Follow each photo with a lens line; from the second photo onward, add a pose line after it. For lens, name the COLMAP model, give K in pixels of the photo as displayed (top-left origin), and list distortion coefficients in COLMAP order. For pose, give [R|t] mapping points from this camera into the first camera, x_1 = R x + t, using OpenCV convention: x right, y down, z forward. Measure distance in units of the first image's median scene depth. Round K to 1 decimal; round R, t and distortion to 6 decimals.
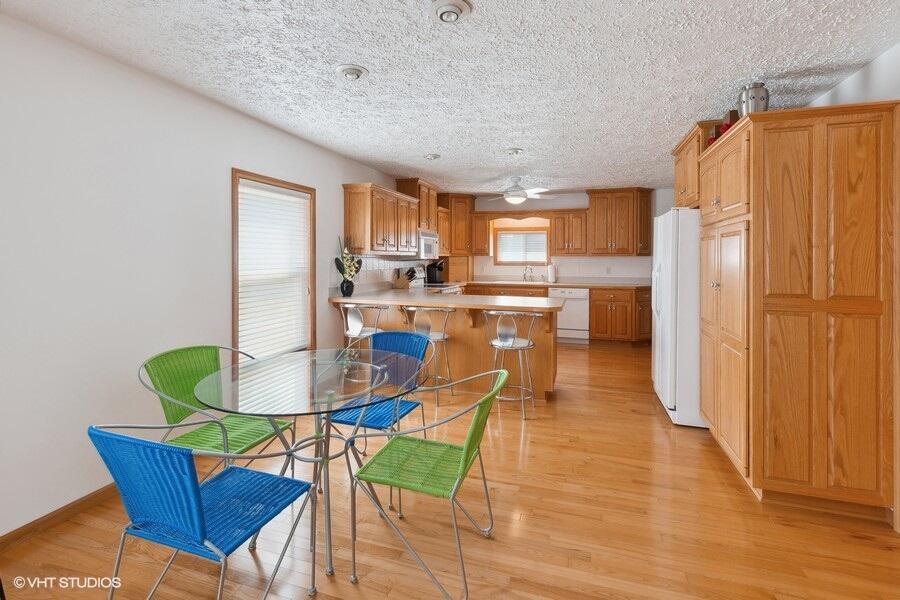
lens RADIAL K [[421.6, 0, 444.0], [0, 421.6, 263.5], [0, 0, 1]] dist [0.004961, -0.002003]
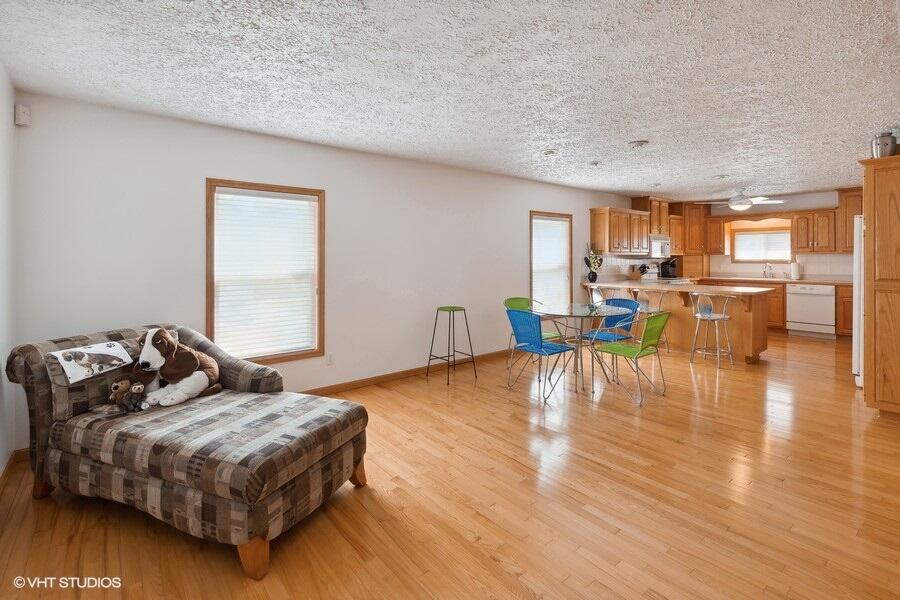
lens RADIAL K [[421.6, 0, 447.4], [0, 421.6, 258.2], [0, 0, 1]] dist [0.004961, -0.002003]
pose [[0.842696, -0.004870, -0.538368, 0.115848], [-0.001689, 0.999930, -0.011688, 0.007570], [0.538388, 0.010759, 0.842629, -0.442451]]
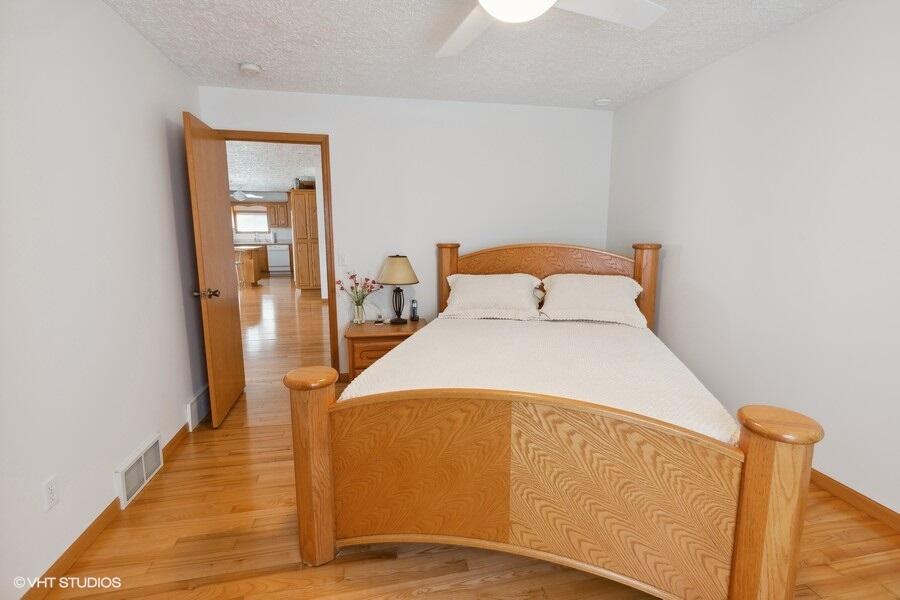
lens RADIAL K [[421.6, 0, 452.7], [0, 421.6, 297.4], [0, 0, 1]] dist [0.004961, -0.002003]
pose [[0.866355, -0.079321, 0.493090, 0.023518], [0.007139, 0.989173, 0.146580, 0.022809], [-0.499378, -0.123470, 0.857541, -1.216622]]
